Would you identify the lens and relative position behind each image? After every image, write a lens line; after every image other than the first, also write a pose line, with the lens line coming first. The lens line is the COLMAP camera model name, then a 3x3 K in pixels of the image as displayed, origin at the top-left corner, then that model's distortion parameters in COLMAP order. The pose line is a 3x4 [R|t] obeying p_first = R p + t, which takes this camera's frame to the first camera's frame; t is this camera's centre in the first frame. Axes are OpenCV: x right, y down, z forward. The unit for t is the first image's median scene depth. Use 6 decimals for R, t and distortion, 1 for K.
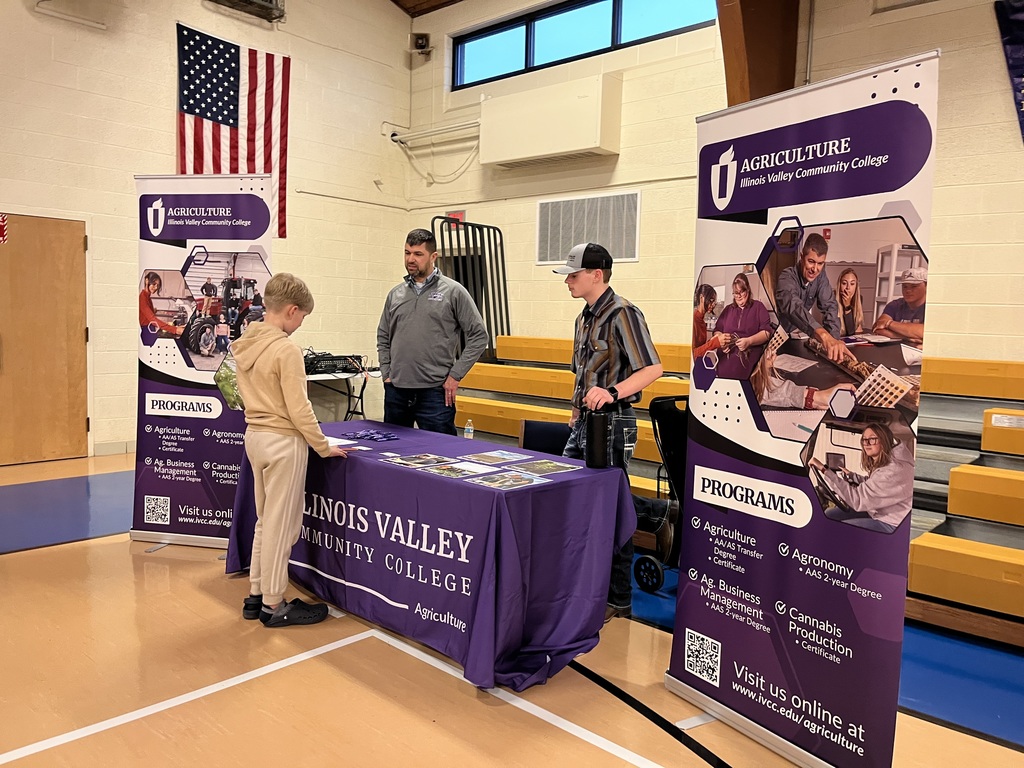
lens RADIAL K [[782.9, 0, 512.0], [0, 782.9, 384.0], [0, 0, 1]] dist [0.040951, 0.001256]
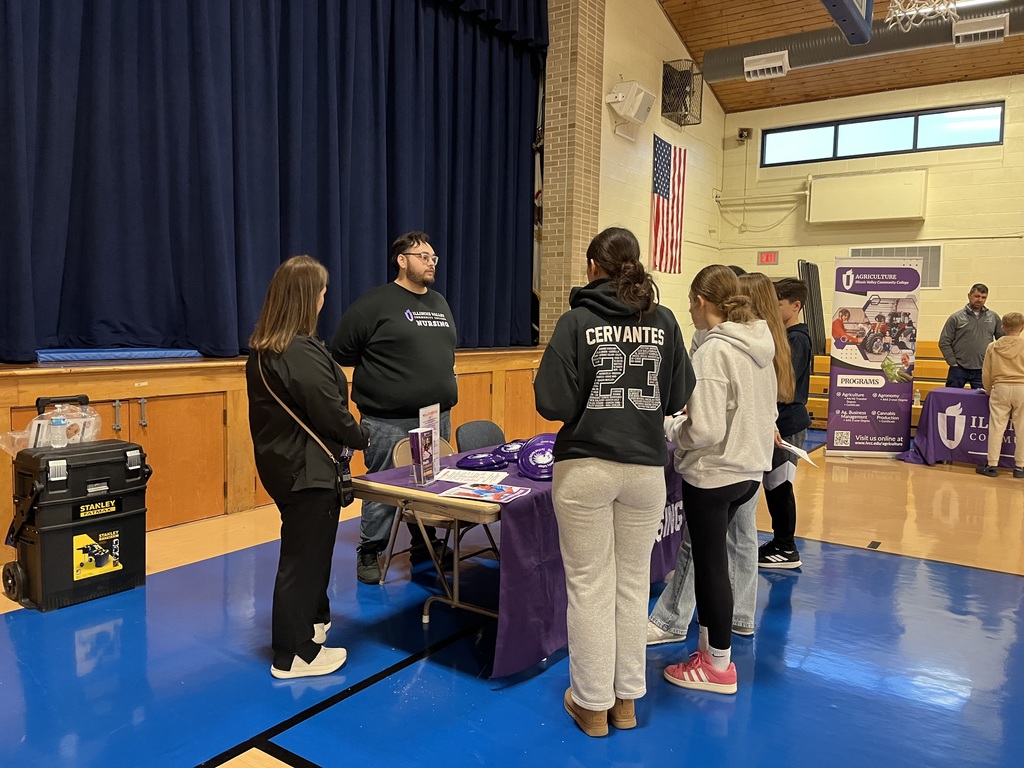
lens RADIAL K [[782.9, 0, 512.0], [0, 782.9, 384.0], [0, 0, 1]] dist [0.040951, 0.001256]
pose [[0.988390, -0.023479, 0.150111, -1.508990], [0.022614, 0.999716, 0.007466, 0.002056], [-0.150244, -0.003985, 0.988641, -0.708106]]
